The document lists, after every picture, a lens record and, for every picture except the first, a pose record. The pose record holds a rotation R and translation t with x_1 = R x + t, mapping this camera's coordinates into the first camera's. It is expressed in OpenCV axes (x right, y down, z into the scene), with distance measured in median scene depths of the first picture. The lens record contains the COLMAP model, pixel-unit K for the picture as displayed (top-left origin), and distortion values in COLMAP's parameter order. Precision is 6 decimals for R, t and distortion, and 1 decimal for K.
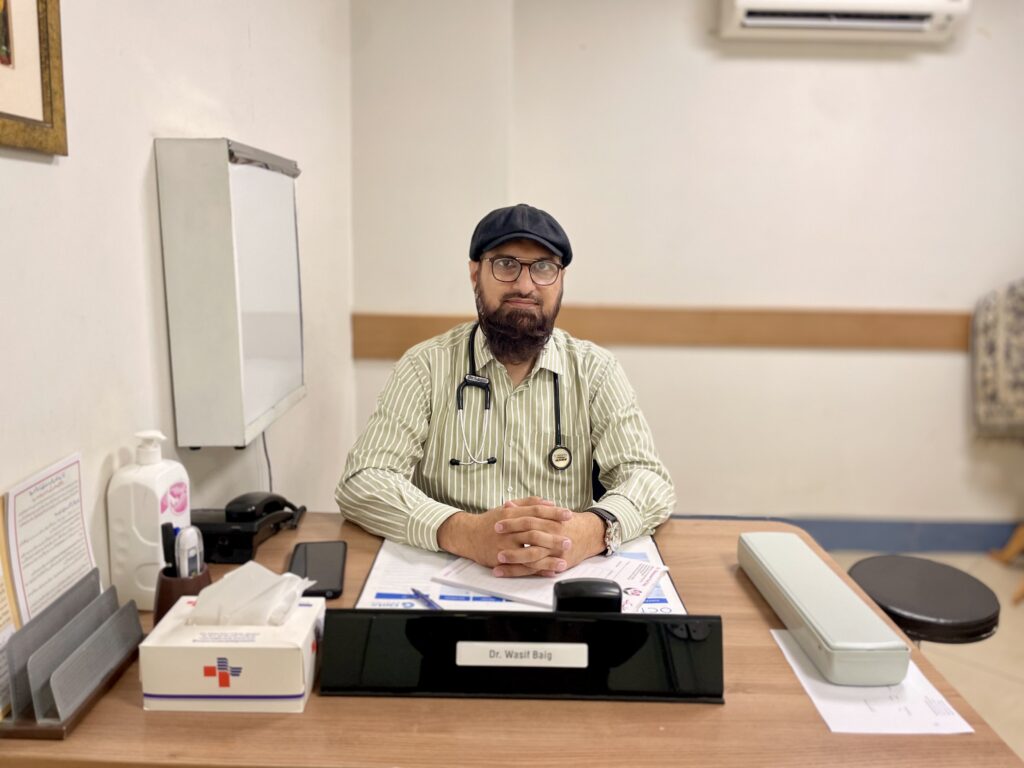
lens RADIAL K [[780.8, 0, 512.0], [0, 780.8, 384.0], [0, 0, 1]] dist [0.078828, -0.101303]
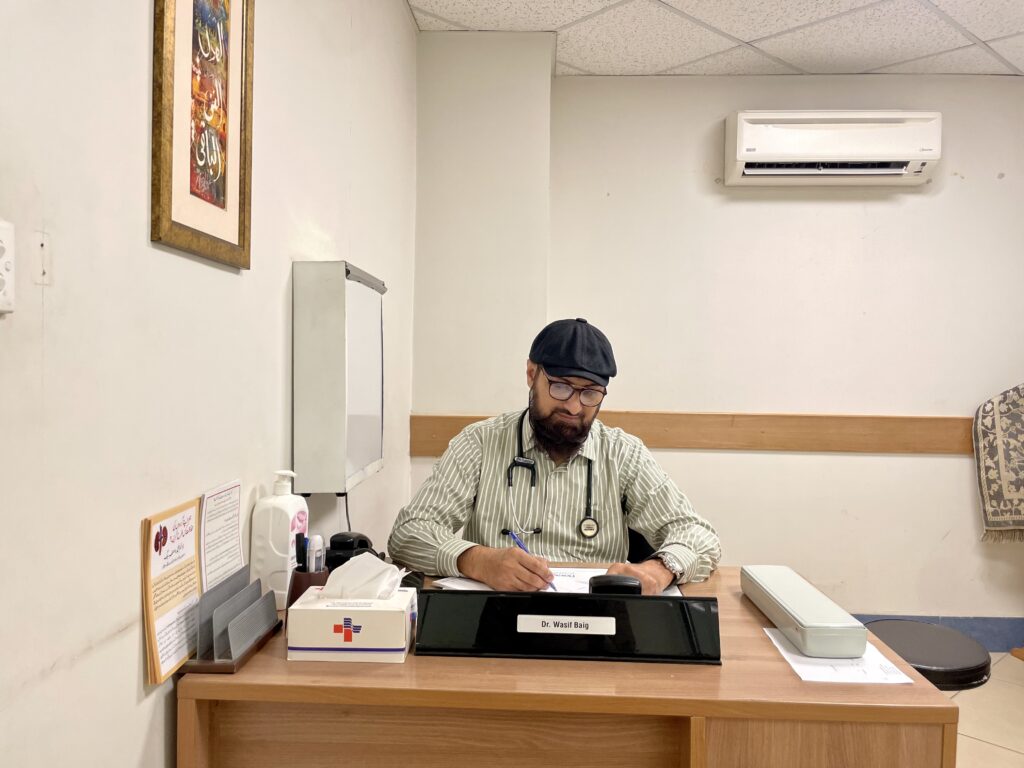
lens RADIAL K [[764.5, 0, 532.2], [0, 764.5, 381.5], [0, 0, 1]] dist [0.096449, -0.121835]
pose [[0.999746, -0.010262, -0.020066, -0.013582], [0.006790, 0.986095, -0.166045, 0.145130], [0.021491, 0.165867, 0.985914, -0.332608]]
